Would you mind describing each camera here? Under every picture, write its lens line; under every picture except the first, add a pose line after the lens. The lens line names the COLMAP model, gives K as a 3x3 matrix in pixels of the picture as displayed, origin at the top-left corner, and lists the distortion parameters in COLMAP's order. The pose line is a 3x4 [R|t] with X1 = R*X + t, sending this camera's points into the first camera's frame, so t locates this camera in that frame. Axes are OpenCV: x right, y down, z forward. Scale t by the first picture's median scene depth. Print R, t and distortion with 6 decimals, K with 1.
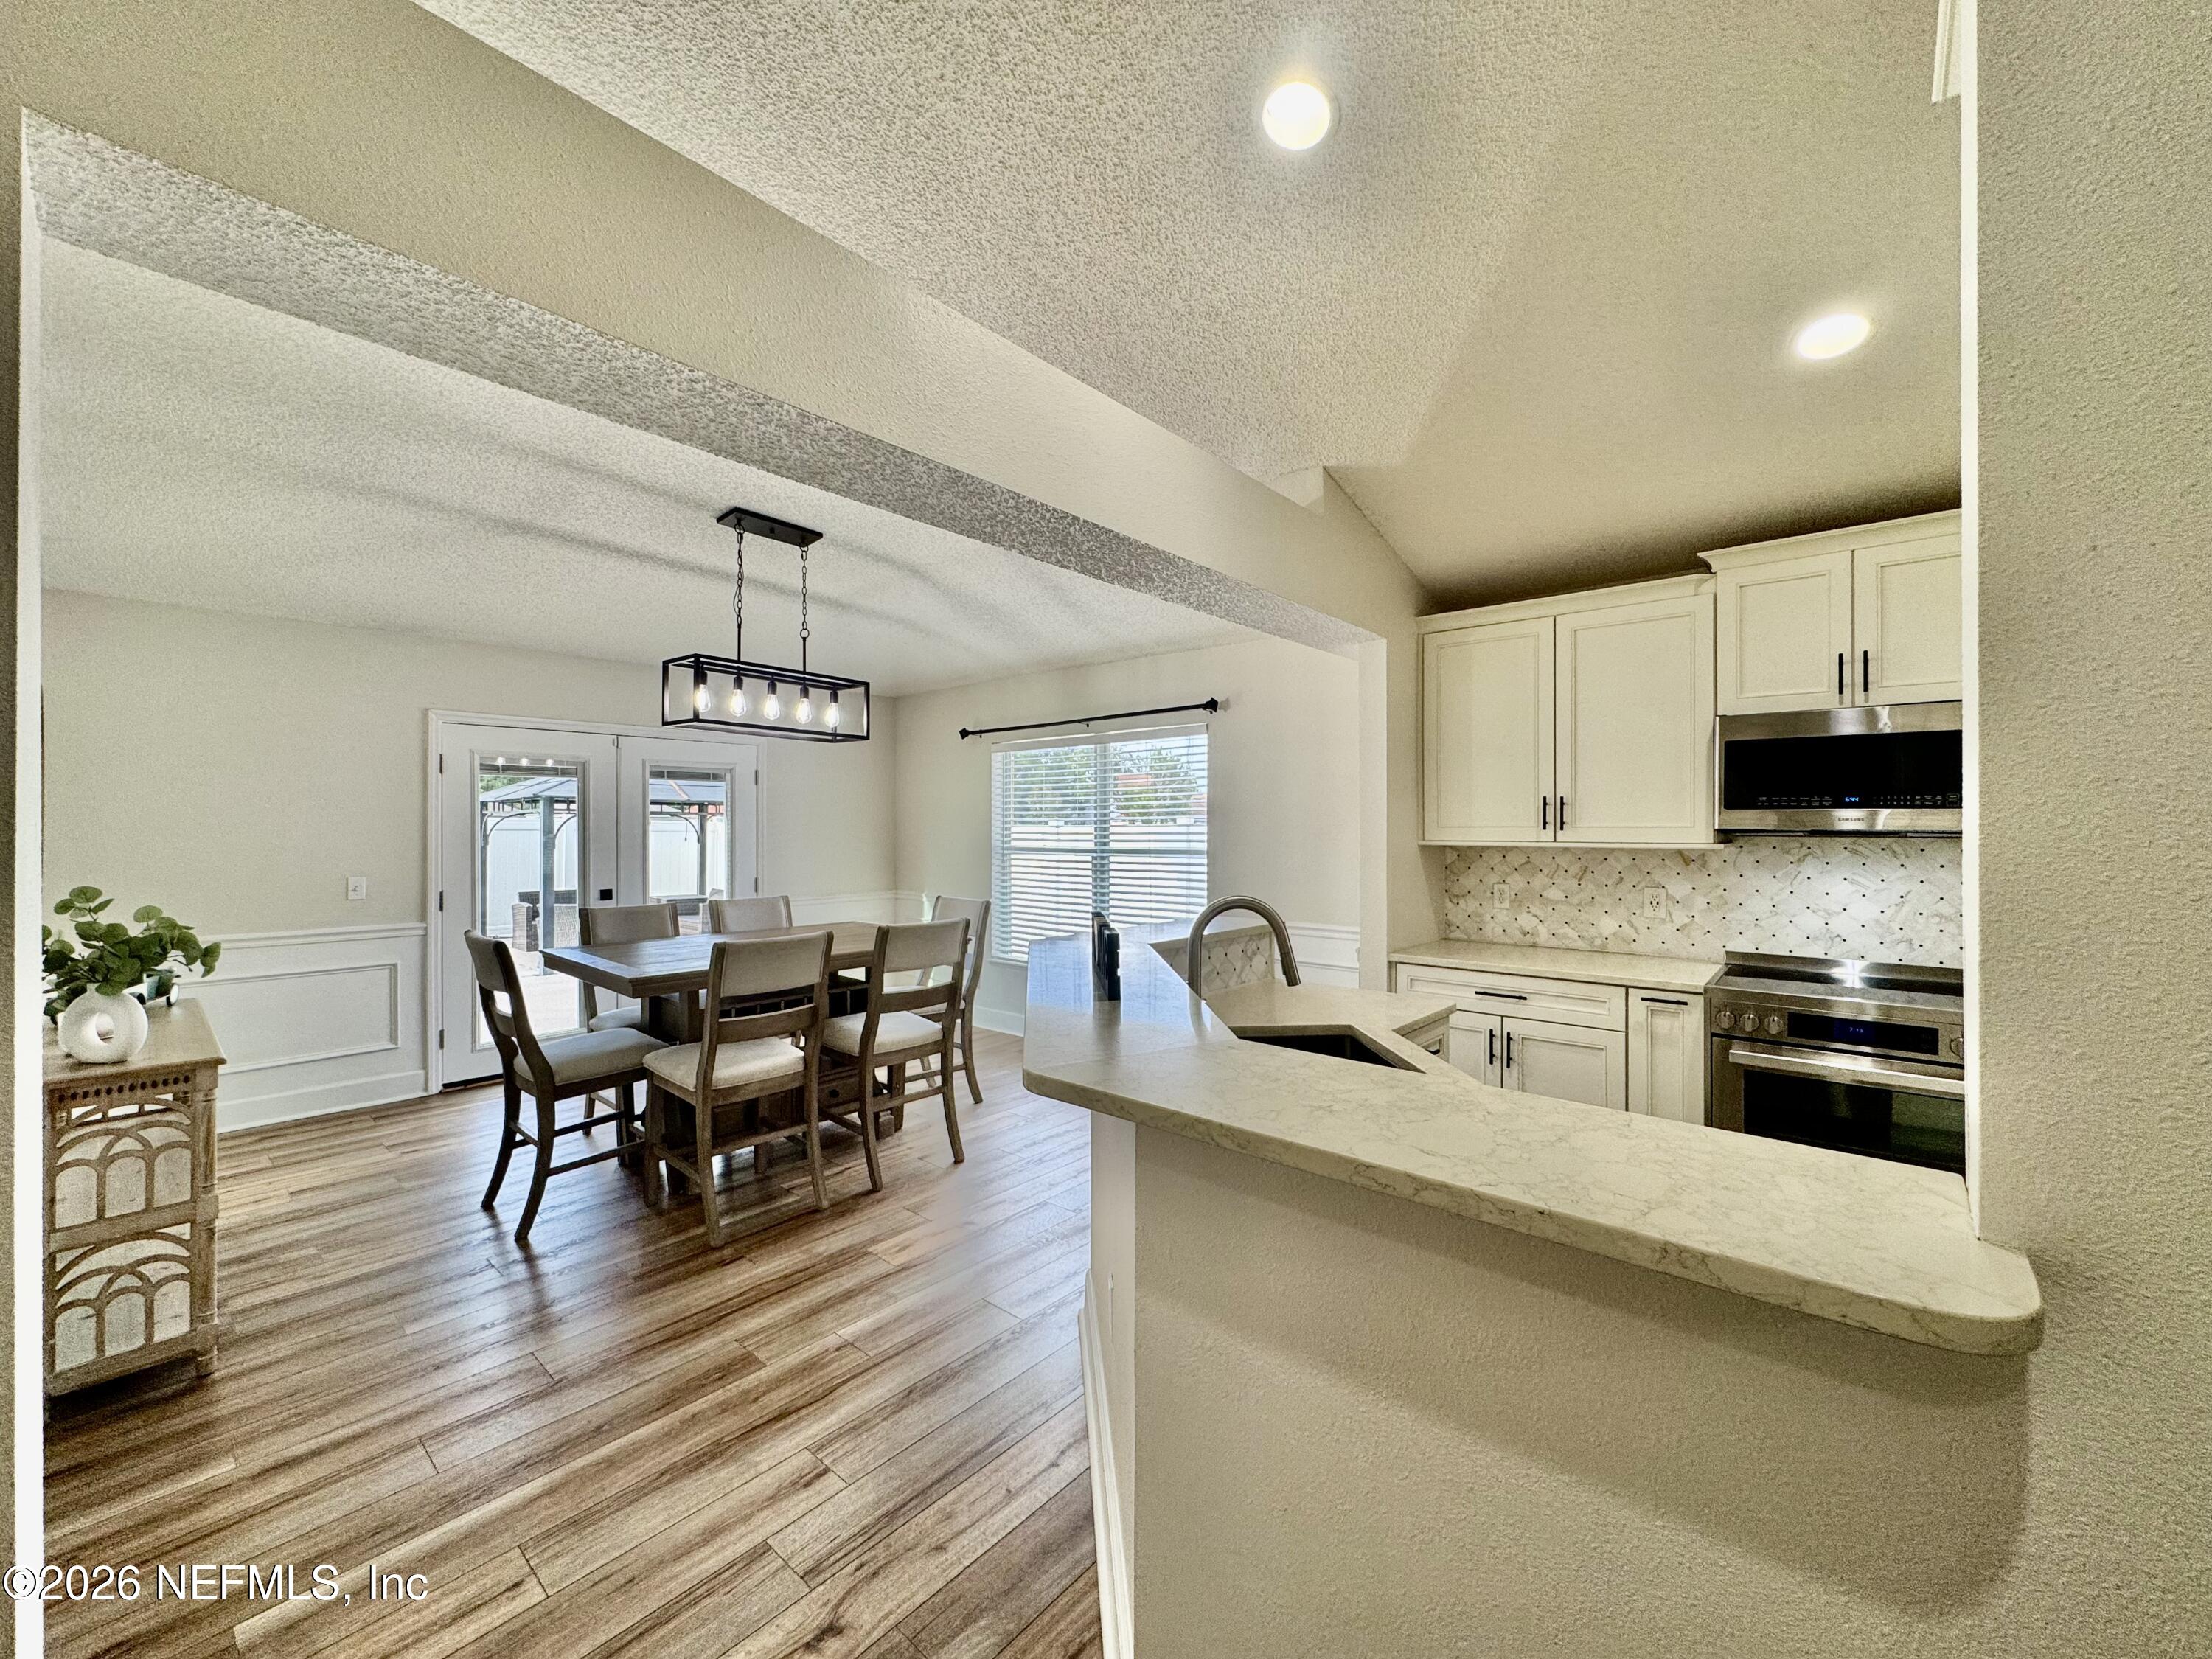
lens RADIAL K [[886.2, 0, 1106.5], [0, 886.2, 825.8], [0, 0, 1]] dist [-0.000889, 0.000106]
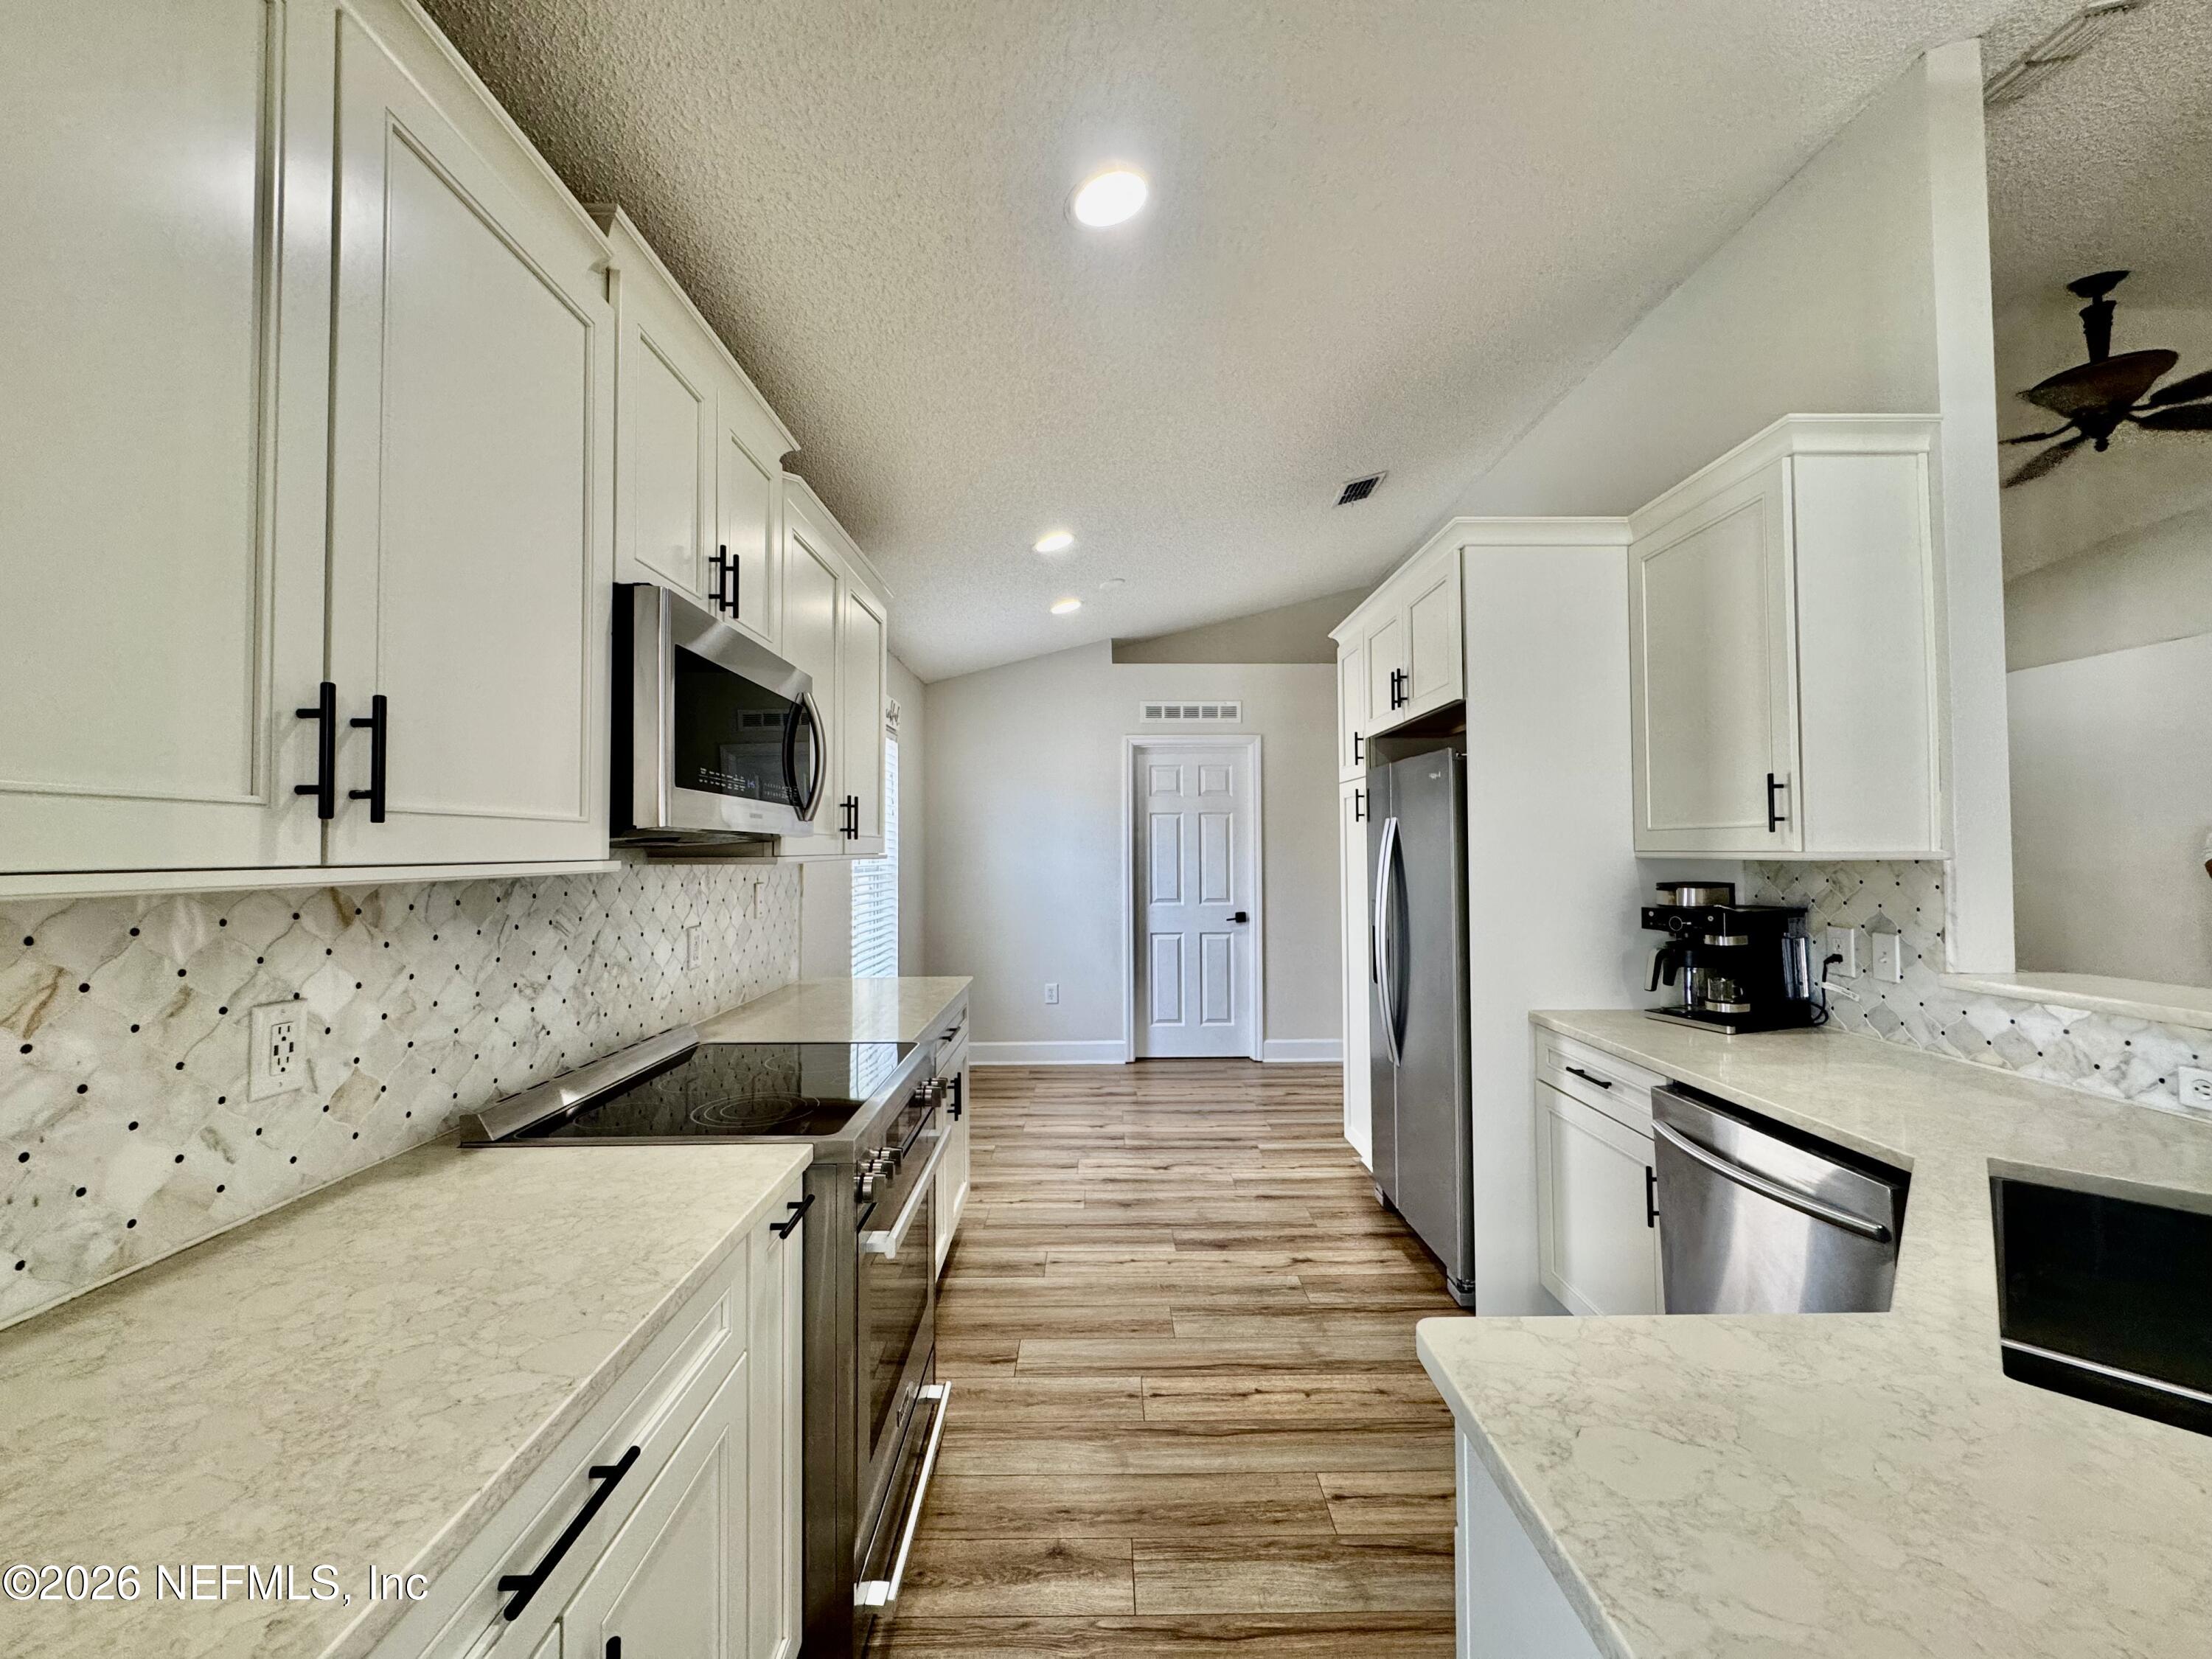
lens RADIAL K [[881.3, 0, 1109.5], [0, 881.3, 826.1], [0, 0, 1]] dist [-0.002184, 0.000090]
pose [[-0.663644, 0.023771, 0.747671, 0.174564], [0.007231, 0.999652, -0.025365, 0.015246], [-0.748014, -0.011427, -0.663585, 1.049242]]
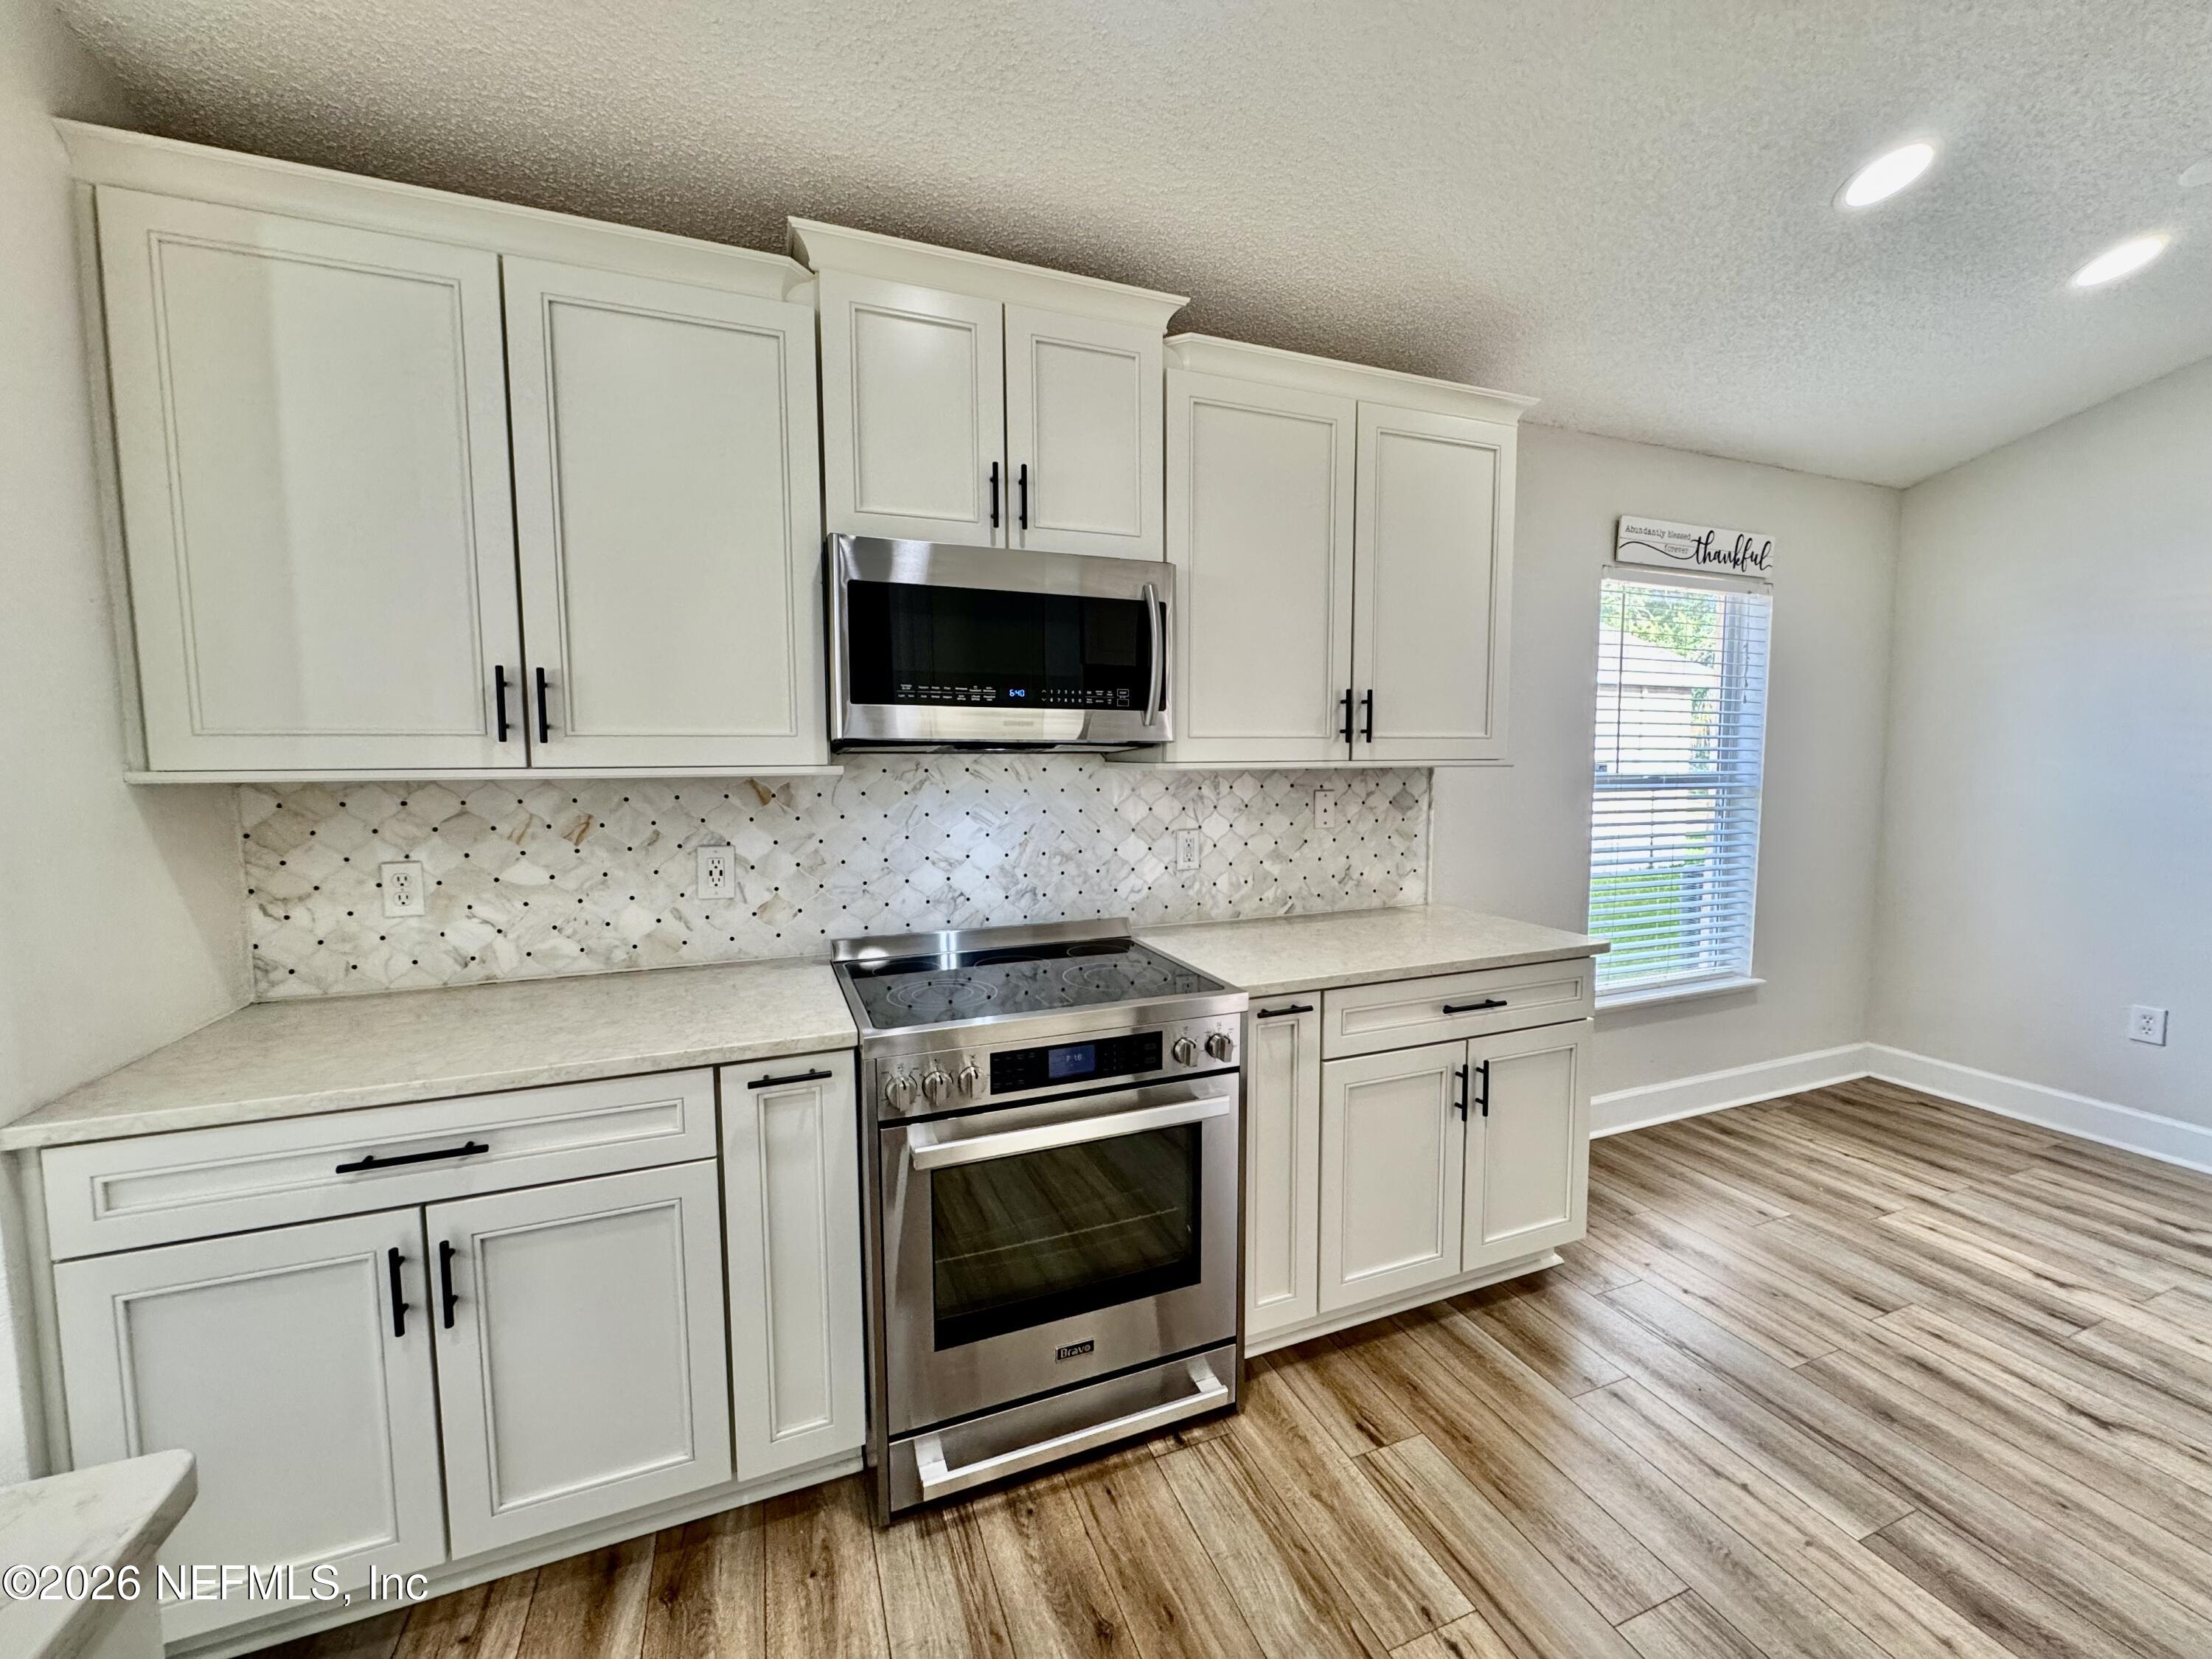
lens RADIAL K [[879.3, 0, 1106.5], [0, 879.3, 826.8], [0, 0, 1]] dist [-0.004026, 0.000571]
pose [[0.461453, -0.074764, 0.884009, 0.251918], [0.004847, 0.996640, 0.081759, 0.013440], [-0.887151, -0.033443, 0.460265, 0.549912]]
